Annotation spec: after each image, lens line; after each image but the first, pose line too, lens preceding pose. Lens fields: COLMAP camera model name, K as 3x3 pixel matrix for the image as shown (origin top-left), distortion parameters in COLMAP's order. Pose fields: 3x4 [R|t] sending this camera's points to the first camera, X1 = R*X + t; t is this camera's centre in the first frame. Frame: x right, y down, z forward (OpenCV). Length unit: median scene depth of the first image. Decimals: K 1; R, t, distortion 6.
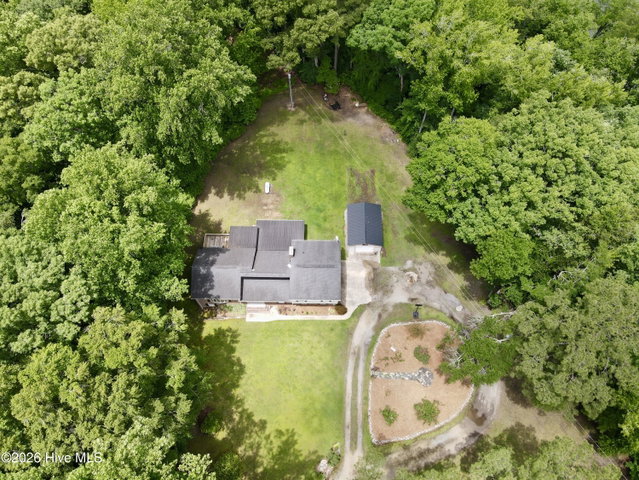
lens RADIAL K [[463.2, 0, 323.7], [0, 463.2, 235.1], [0, 0, 1]] dist [0.017470, 0.010966]
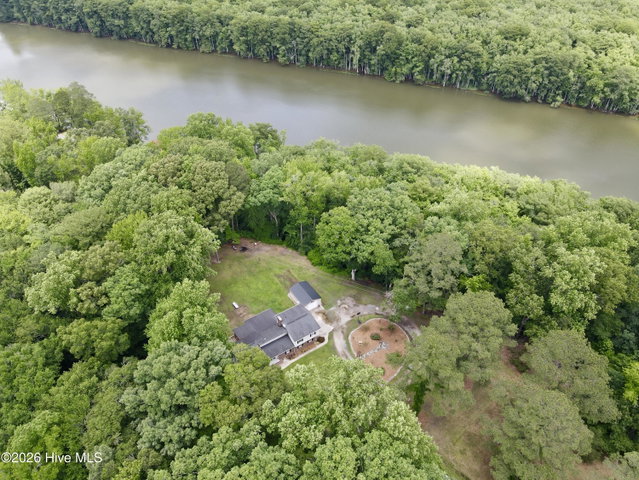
lens RADIAL K [[463.2, 0, 319.9], [0, 463.2, 243.2], [0, 0, 1]] dist [0.017470, 0.010966]
pose [[0.826557, -0.363026, 0.430134, -0.555843], [0.496172, 0.830753, -0.252316, 0.295195], [-0.265738, 0.421973, 0.866788, -0.562082]]
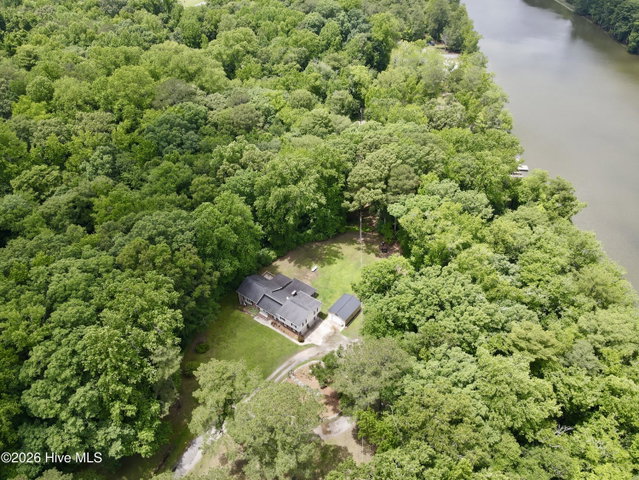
lens RADIAL K [[463.2, 0, 321.5], [0, 463.2, 240.2], [0, 0, 1]] dist [0.017470, 0.010966]
pose [[0.808183, 0.371057, -0.457337, 0.723577], [-0.516692, 0.819385, -0.248270, 0.248254], [0.282613, 0.436950, 0.853935, -0.524767]]
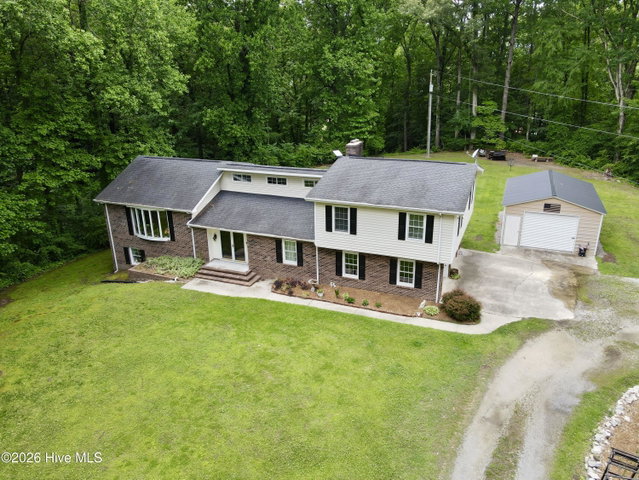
lens RADIAL K [[463.2, 0, 321.2], [0, 463.2, 235.6], [0, 0, 1]] dist [0.017470, 0.010966]
pose [[0.926221, 0.116658, -0.358476, 0.056993], [-0.326550, 0.723406, -0.608316, 0.346827], [0.188359, 0.680496, 0.708129, 0.755380]]
